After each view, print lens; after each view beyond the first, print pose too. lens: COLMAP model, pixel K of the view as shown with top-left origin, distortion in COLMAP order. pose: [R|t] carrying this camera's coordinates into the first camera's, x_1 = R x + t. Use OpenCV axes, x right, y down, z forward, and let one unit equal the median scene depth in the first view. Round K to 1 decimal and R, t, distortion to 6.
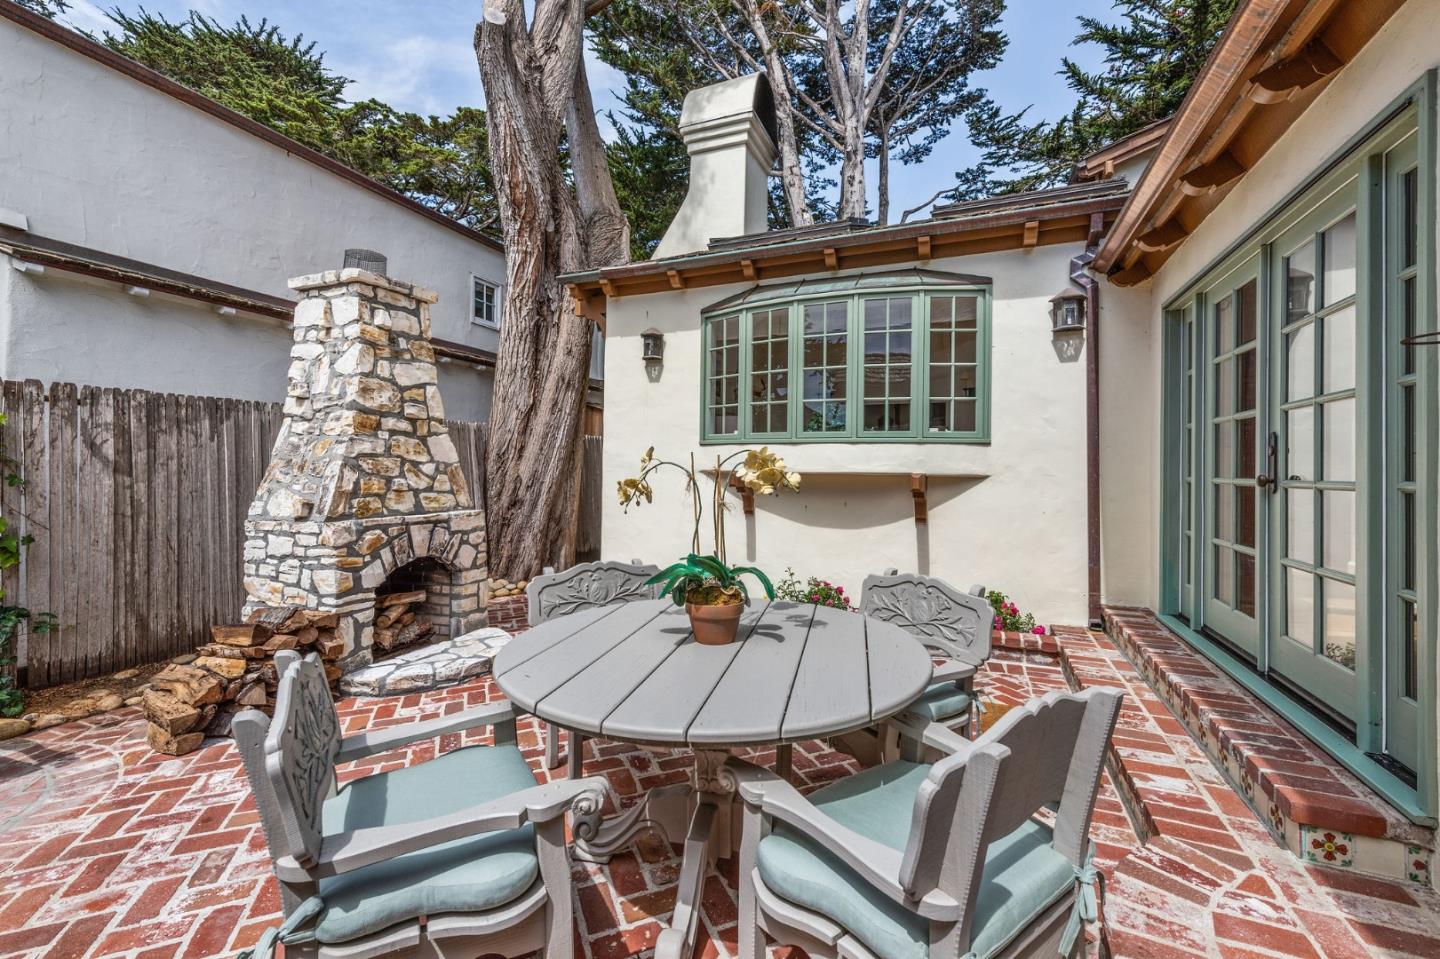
lens RADIAL K [[594.0, 0, 721.3], [0, 594.0, 463.0], [0, 0, 1]] dist [0.000950, 0.000010]
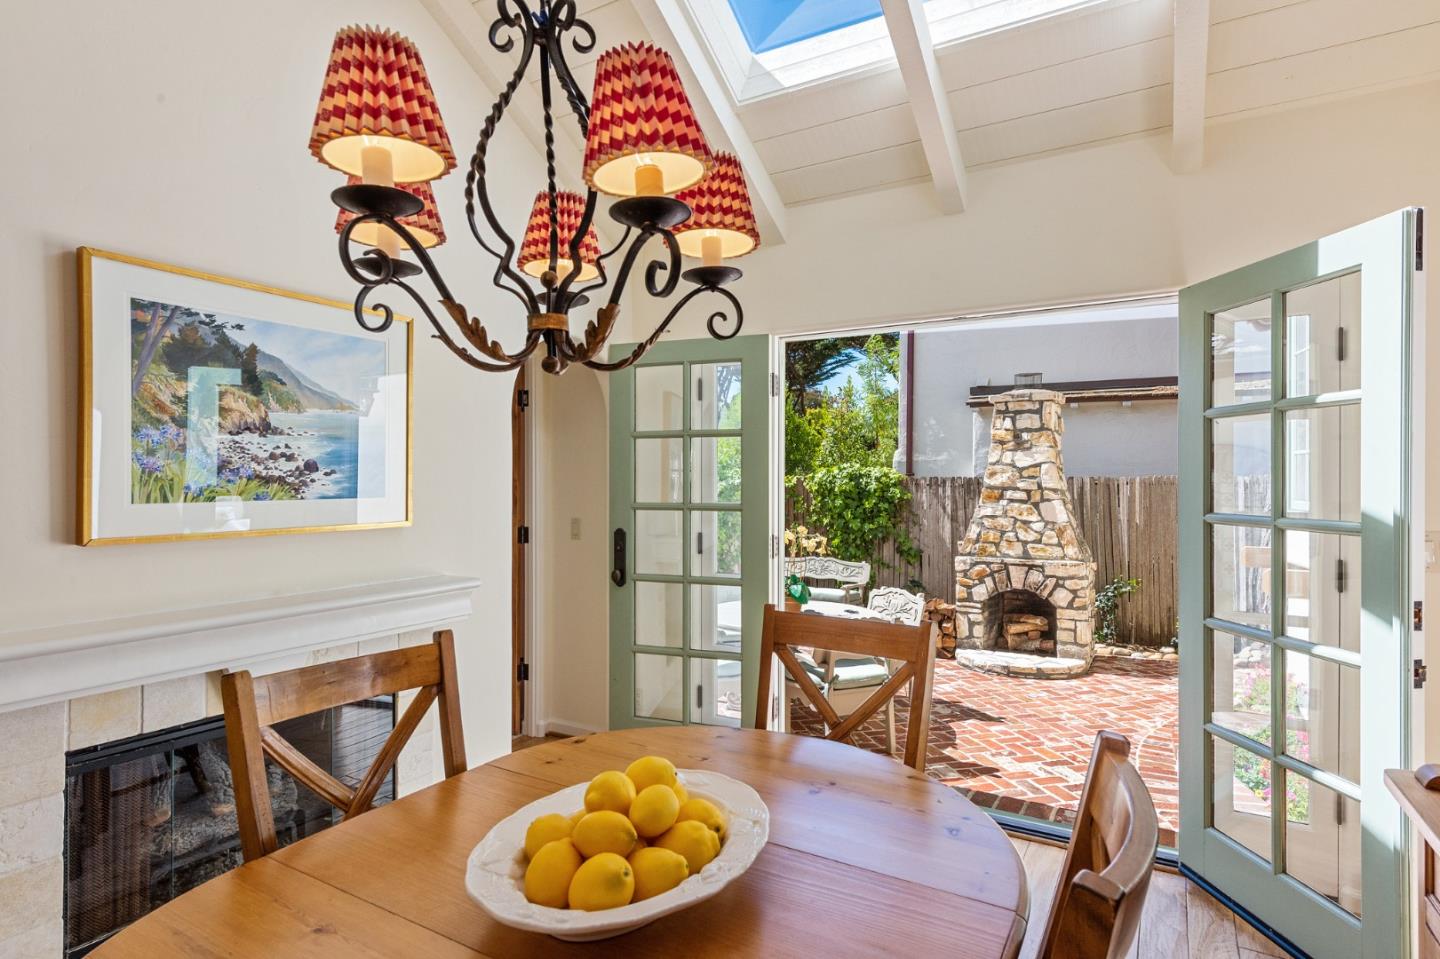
lens RADIAL K [[762.6, 0, 720.0], [0, 762.6, 479.5], [0, 0, 1]] dist [0.005266, 0.000515]
pose [[-0.135524, -0.014491, -0.990668, 1.401665], [0.003197, 0.999881, -0.015064, -0.077664], [0.990769, -0.005209, -0.135462, 0.550320]]
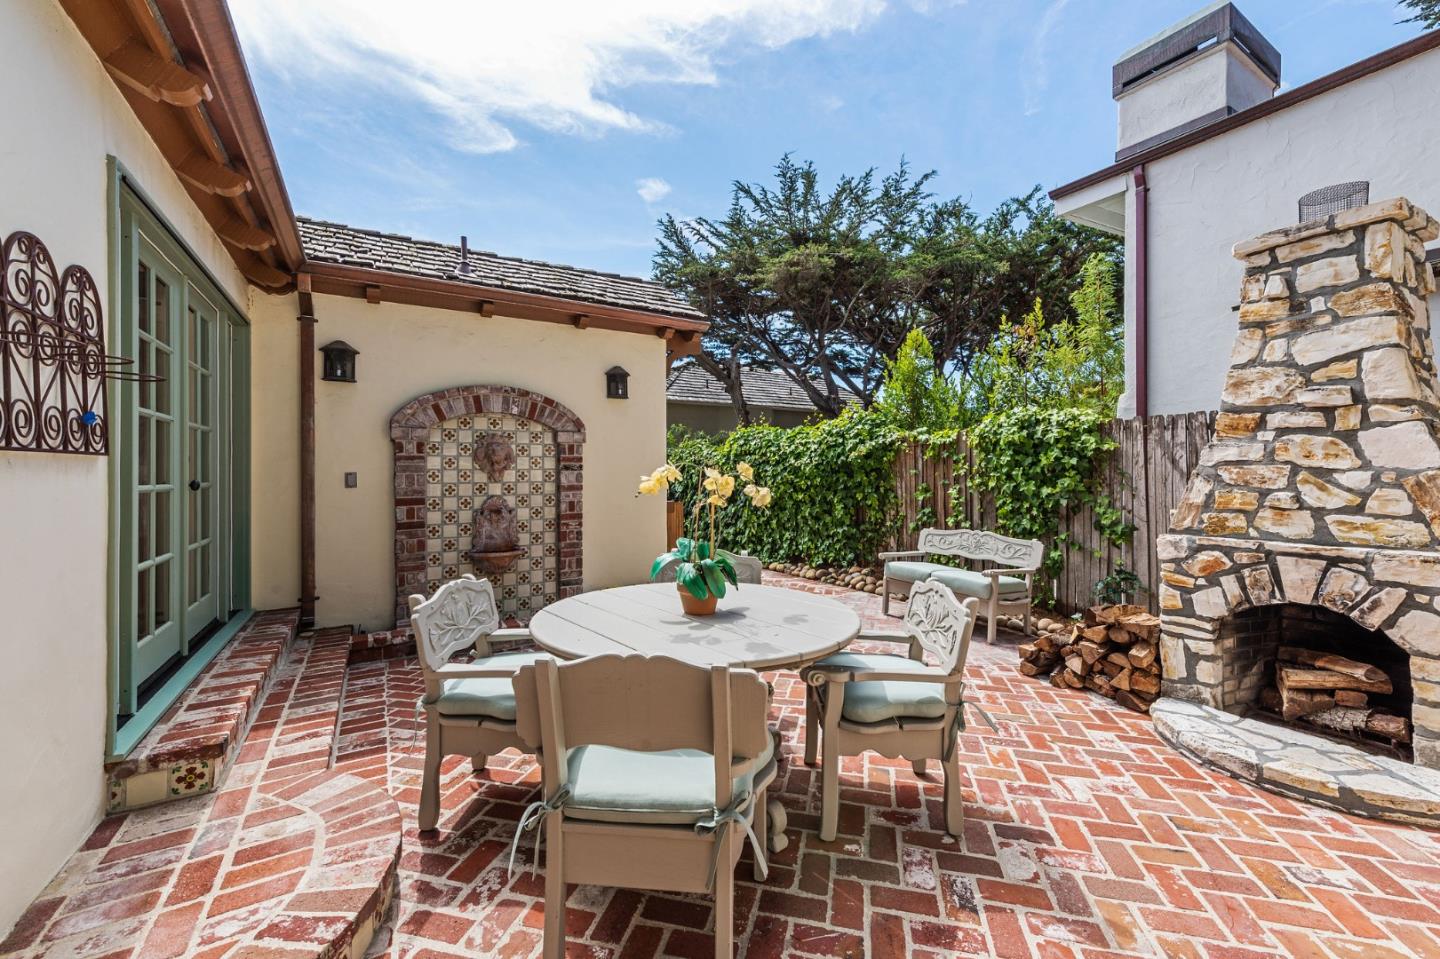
lens RADIAL K [[573.7, 0, 720.3], [0, 573.7, 467.4], [0, 0, 1]] dist [-0.000333, -0.000336]
pose [[-0.597664, -0.016876, -0.801569, 0.463999], [0.004850, 0.999684, -0.024663, 0.009261], [0.801732, -0.018627, -0.597393, 0.863780]]
